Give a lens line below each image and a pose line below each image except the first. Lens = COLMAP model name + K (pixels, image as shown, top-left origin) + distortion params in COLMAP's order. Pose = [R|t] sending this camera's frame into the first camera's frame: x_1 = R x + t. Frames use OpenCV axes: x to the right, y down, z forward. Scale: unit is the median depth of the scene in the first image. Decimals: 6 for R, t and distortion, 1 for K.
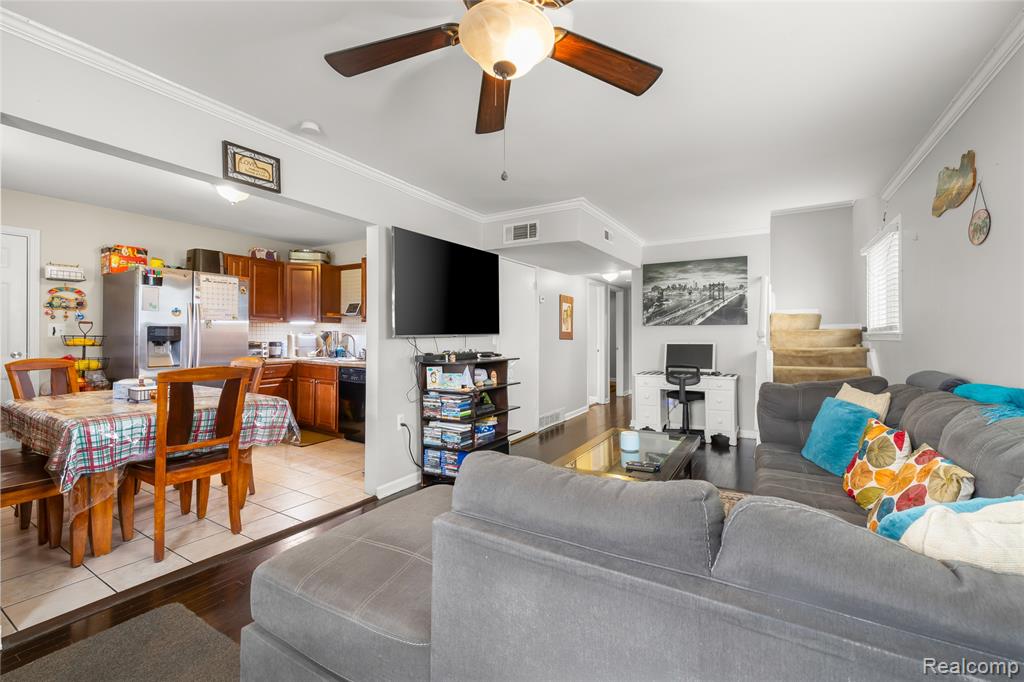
lens RADIAL K [[428.2, 0, 511.5], [0, 428.2, 334.2], [0, 0, 1]] dist [0.001047, -0.000304]
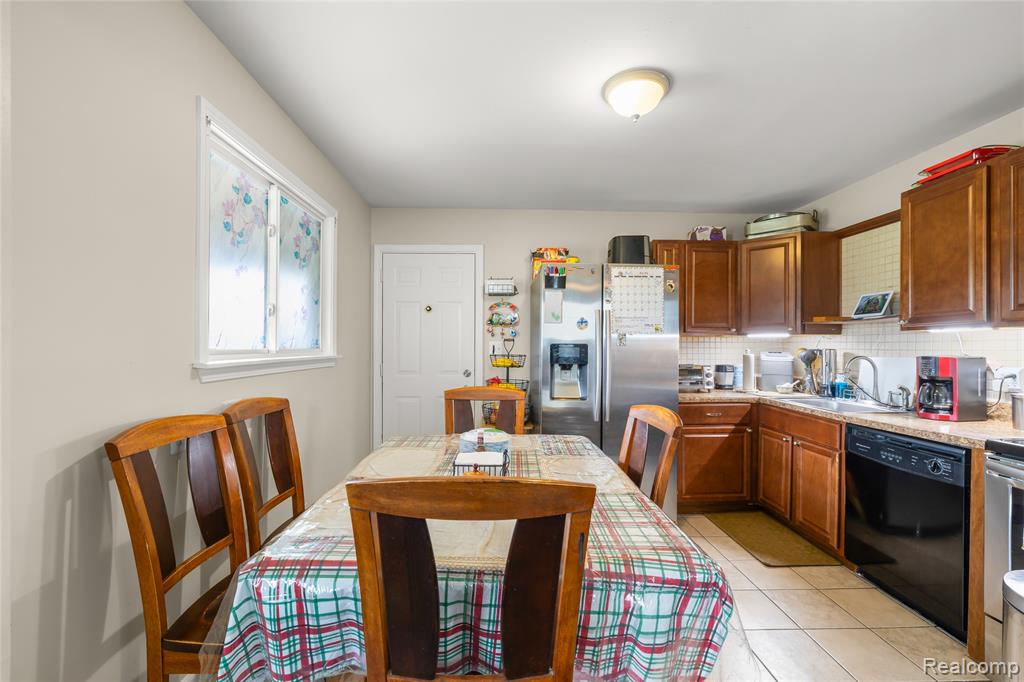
lens RADIAL K [[428.2, 0, 512.7], [0, 428.2, 344.6], [0, 0, 1]] dist [0.001047, -0.000304]
pose [[0.548058, -0.003062, -0.836435, -0.188531], [-0.002823, 0.999981, -0.005511, -0.009481], [0.836436, 0.005382, 0.548039, 0.385172]]
